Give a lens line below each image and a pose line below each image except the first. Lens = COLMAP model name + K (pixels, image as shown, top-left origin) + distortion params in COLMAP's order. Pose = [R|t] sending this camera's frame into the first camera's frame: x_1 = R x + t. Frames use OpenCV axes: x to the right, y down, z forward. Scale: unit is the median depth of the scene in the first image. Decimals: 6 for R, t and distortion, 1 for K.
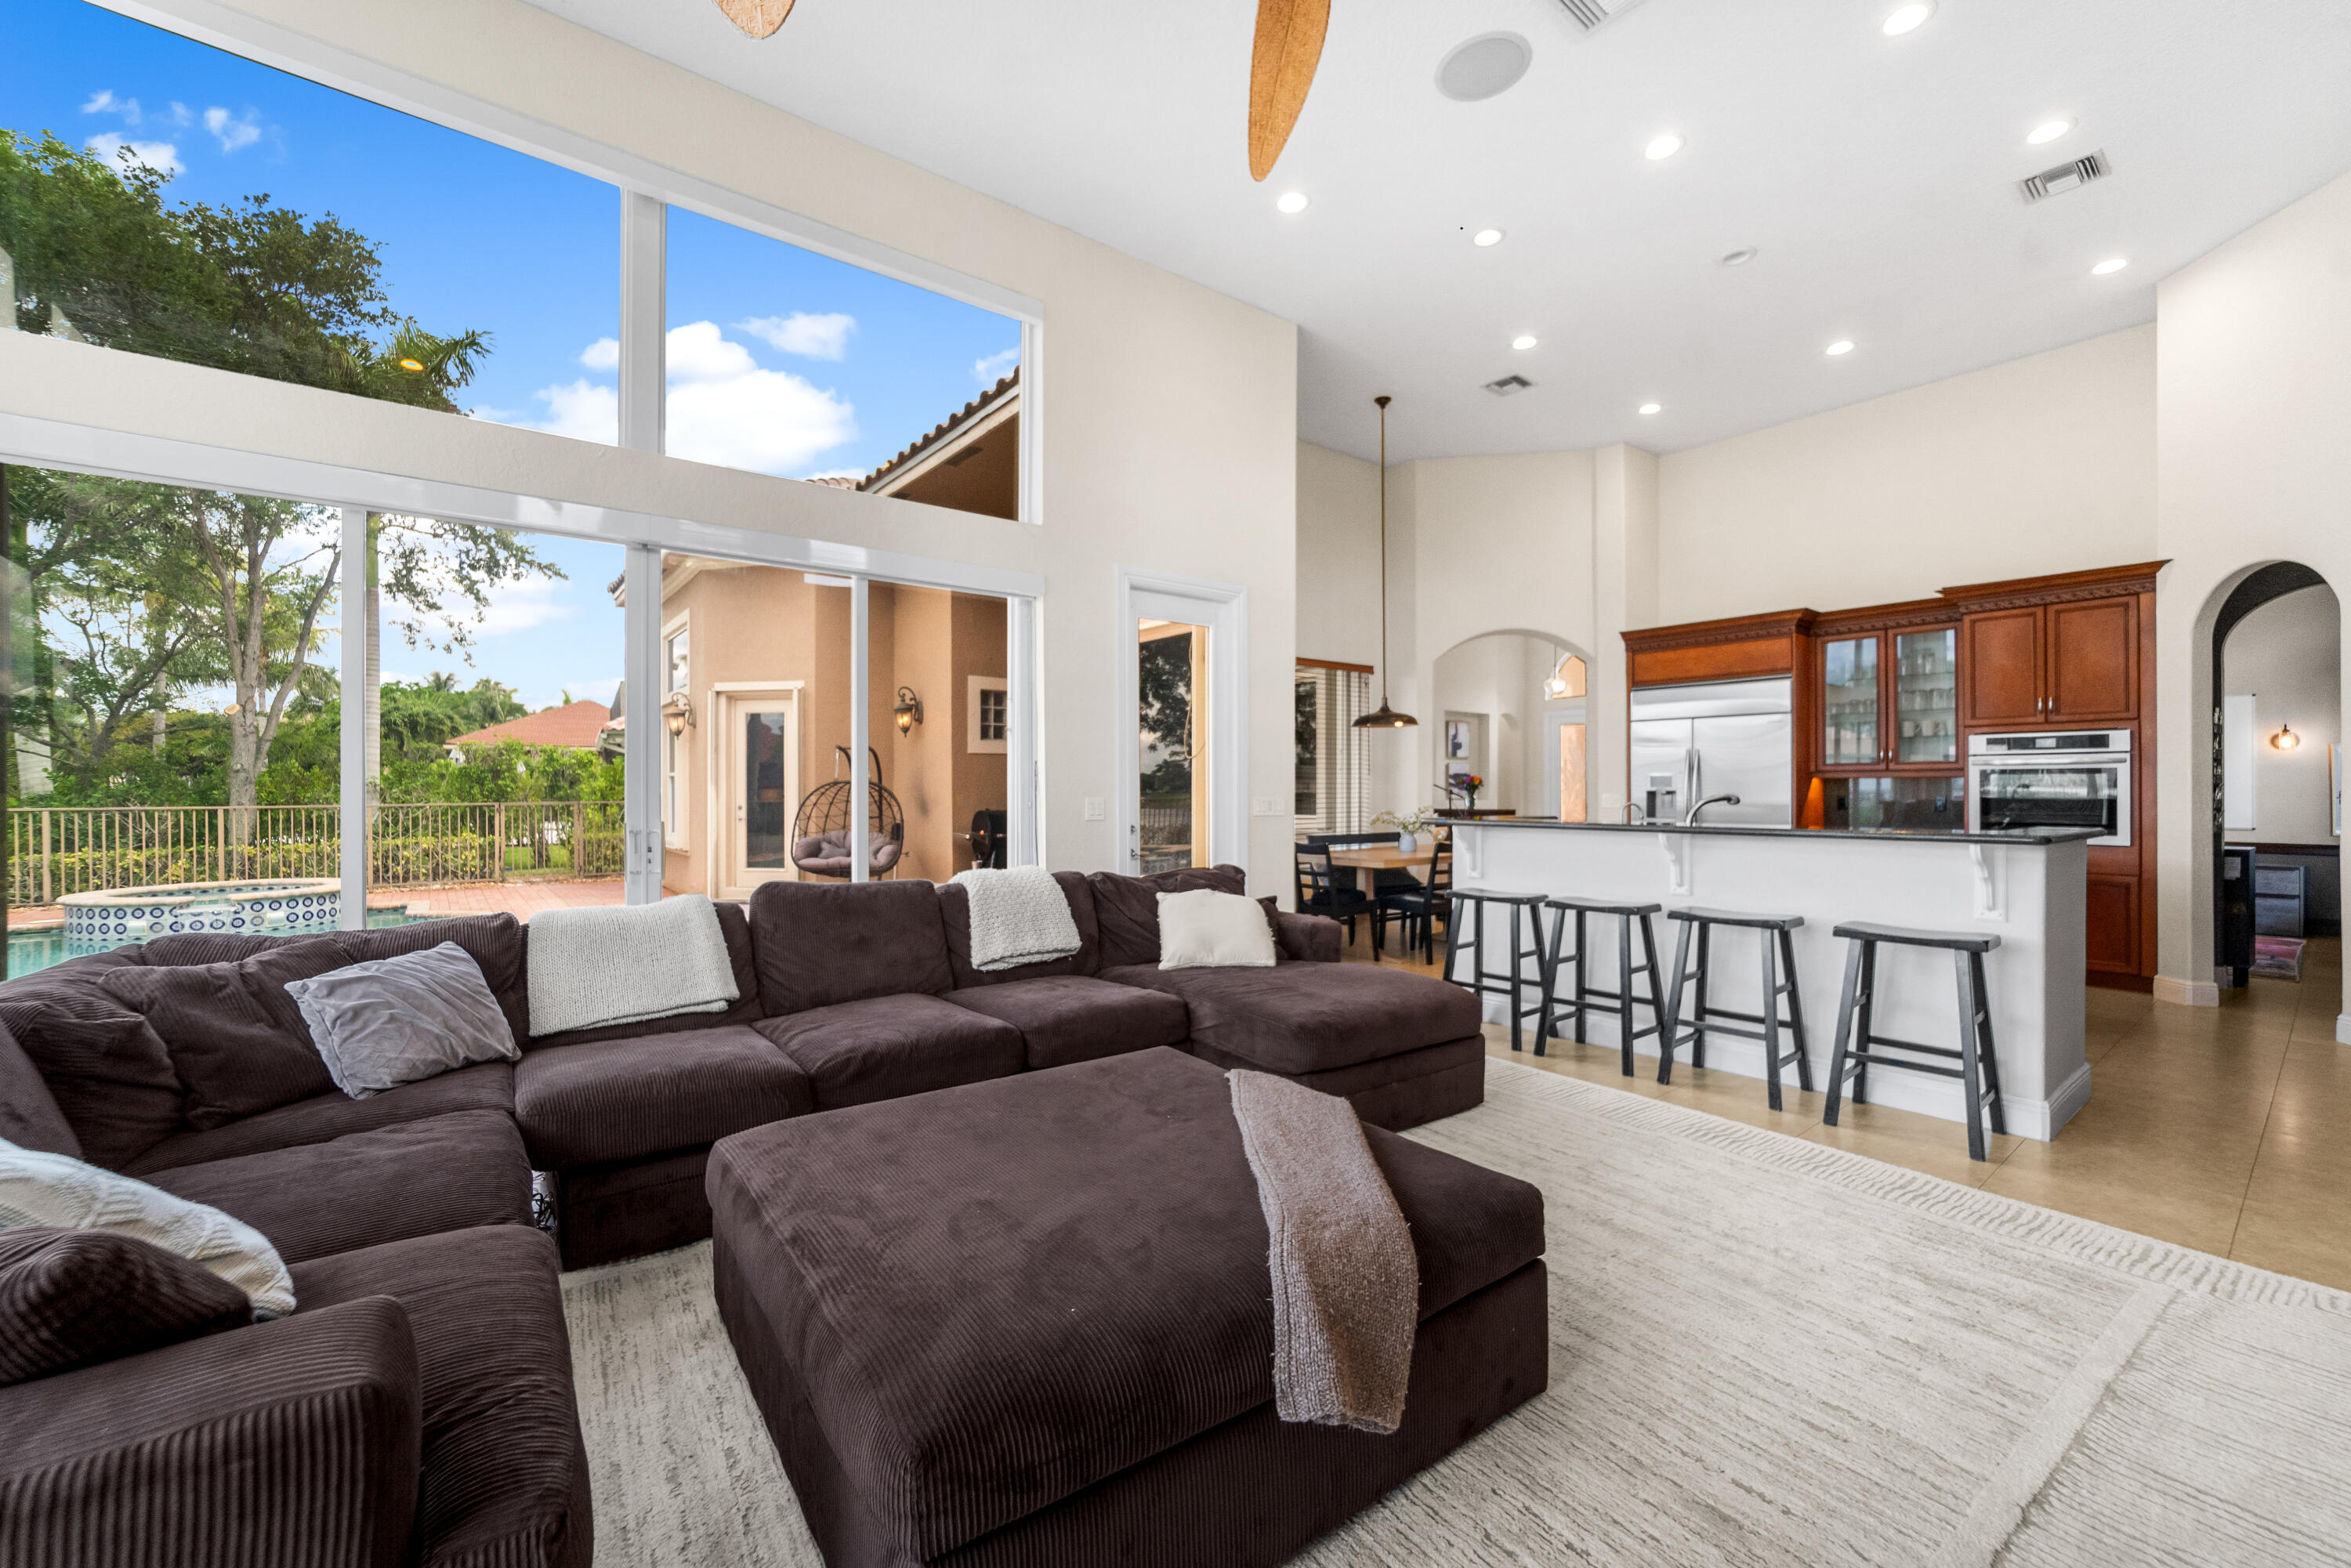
lens RADIAL K [[947.1, 0, 1151.1], [0, 947.1, 791.3], [0, 0, 1]] dist [-0.025402, 0.010644]
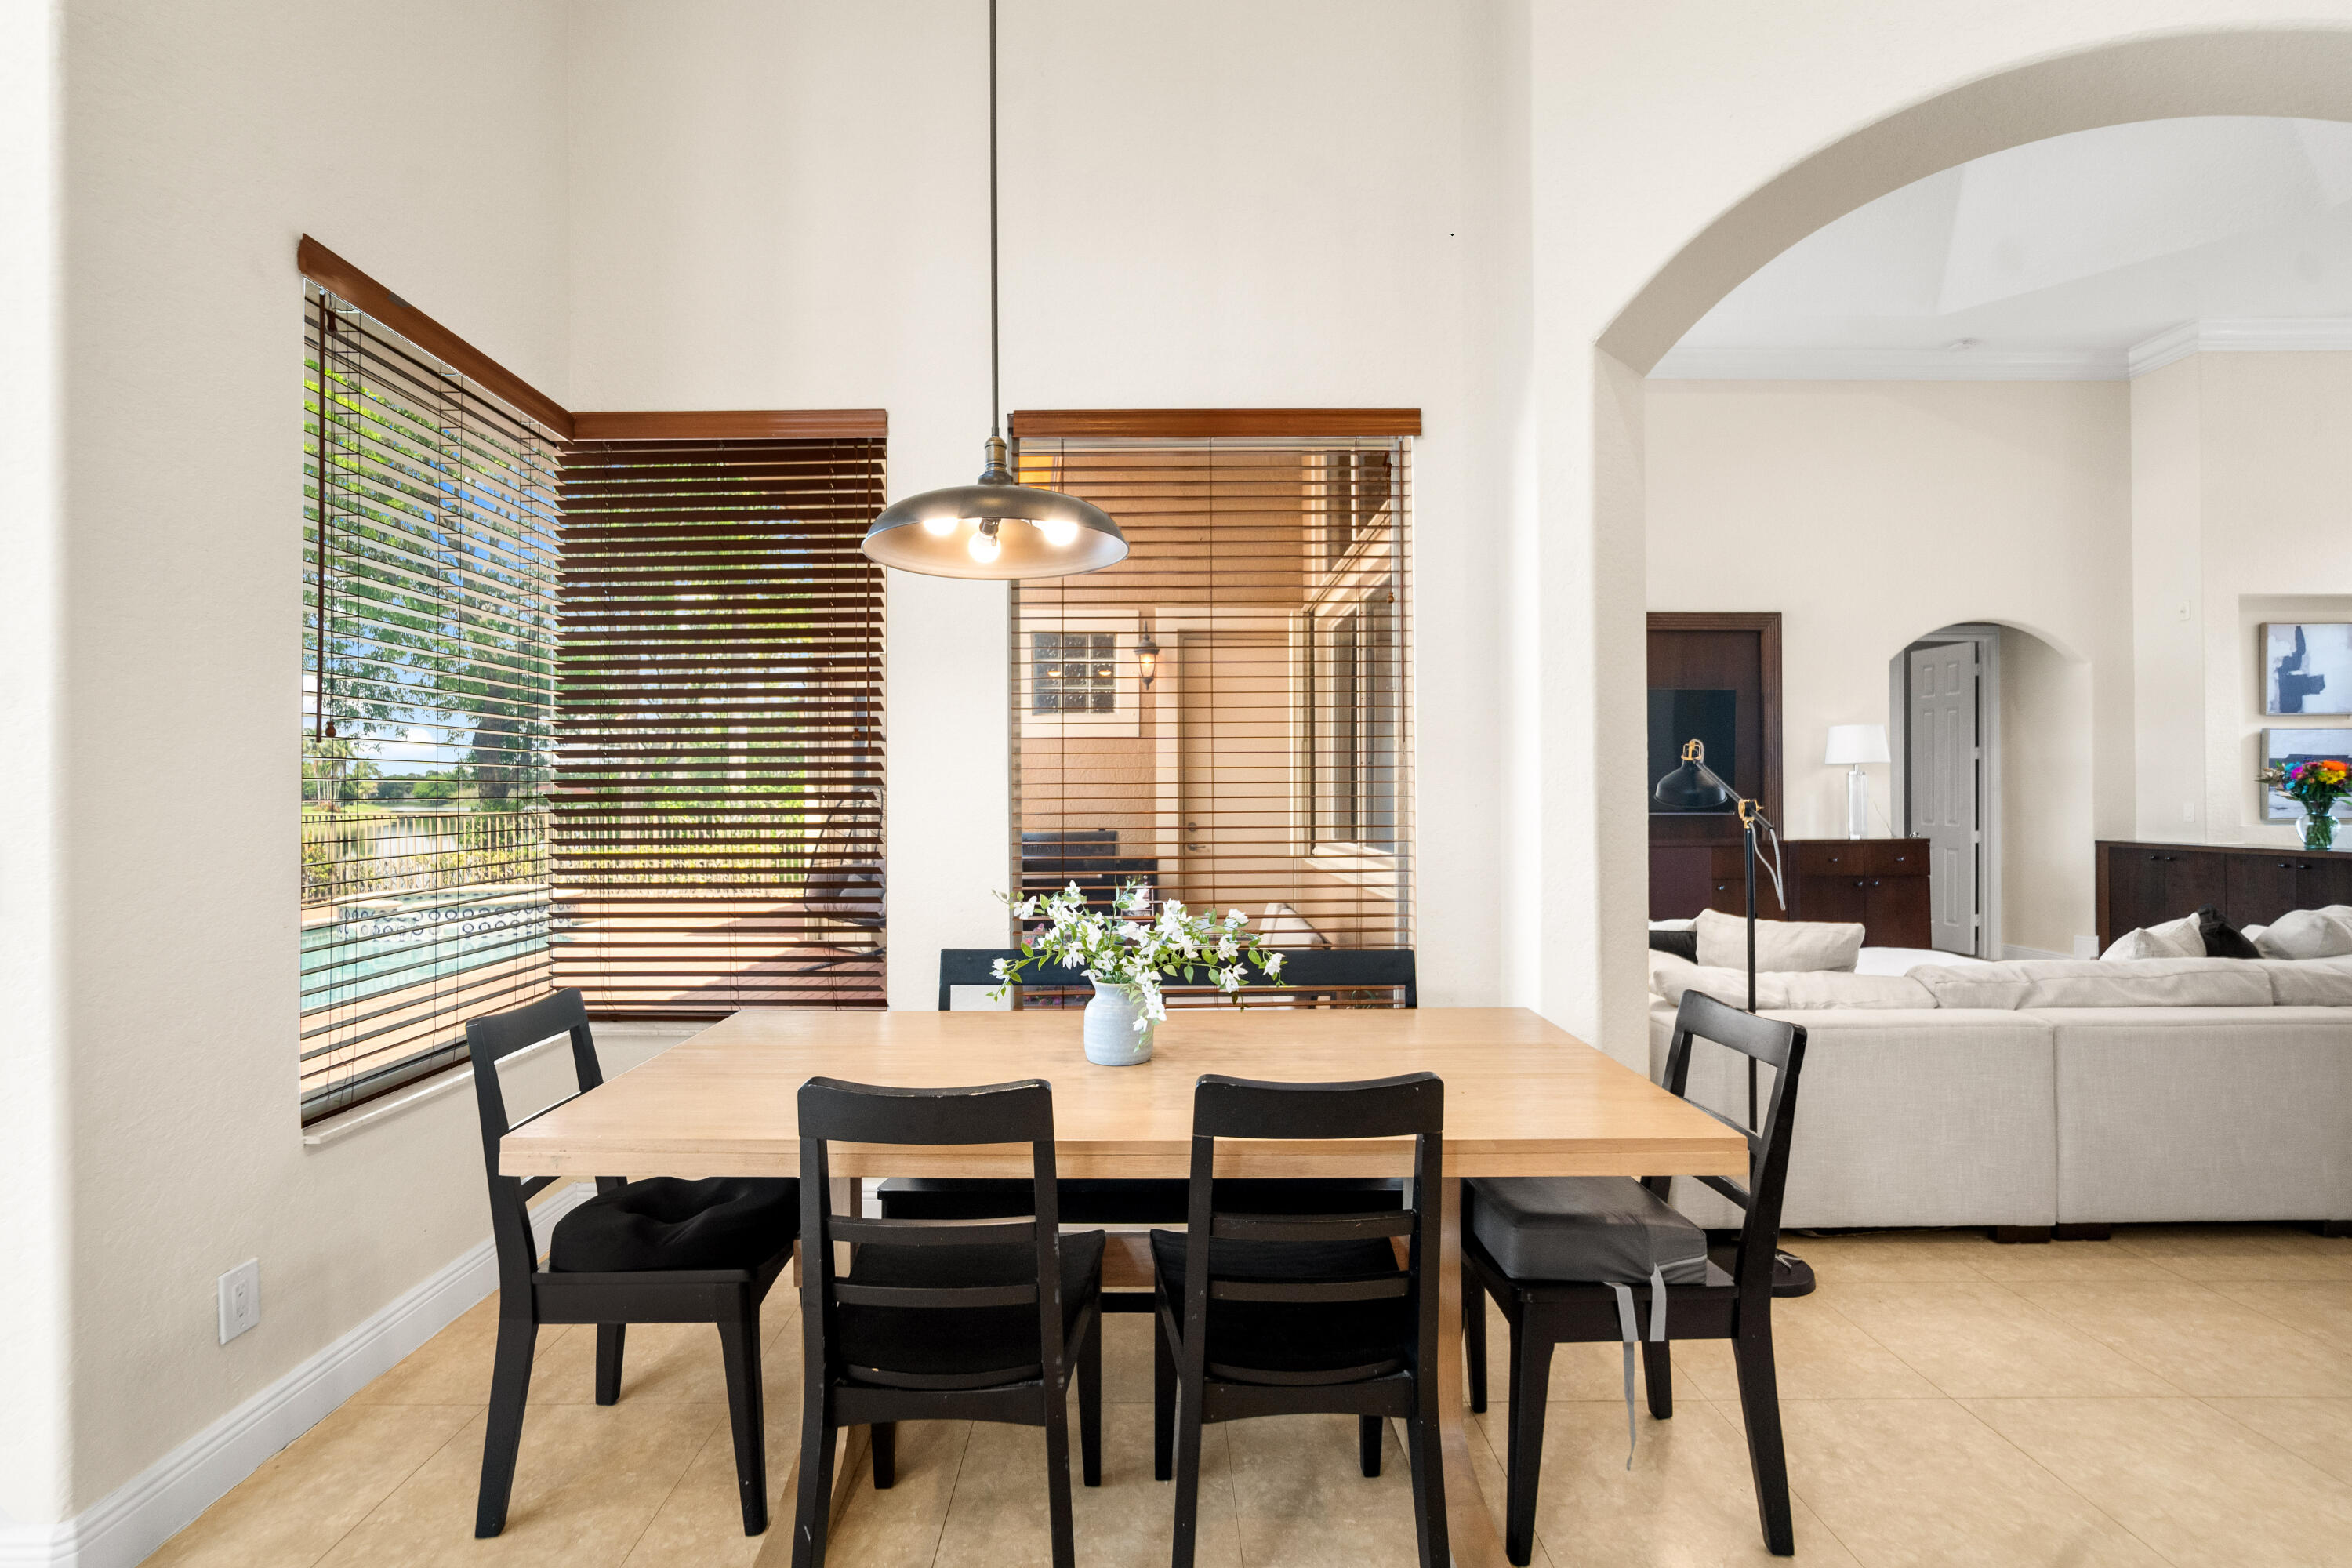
lens RADIAL K [[1041.9, 0, 1141.4], [0, 1041.9, 791.6], [0, 0, 1]] dist [-0.029286, 0.015686]
pose [[0.788839, -0.001936, -0.614597, 0.396936], [-0.002141, 0.999980, -0.005897, -0.002747], [0.614596, 0.005968, 0.788819, 0.724803]]
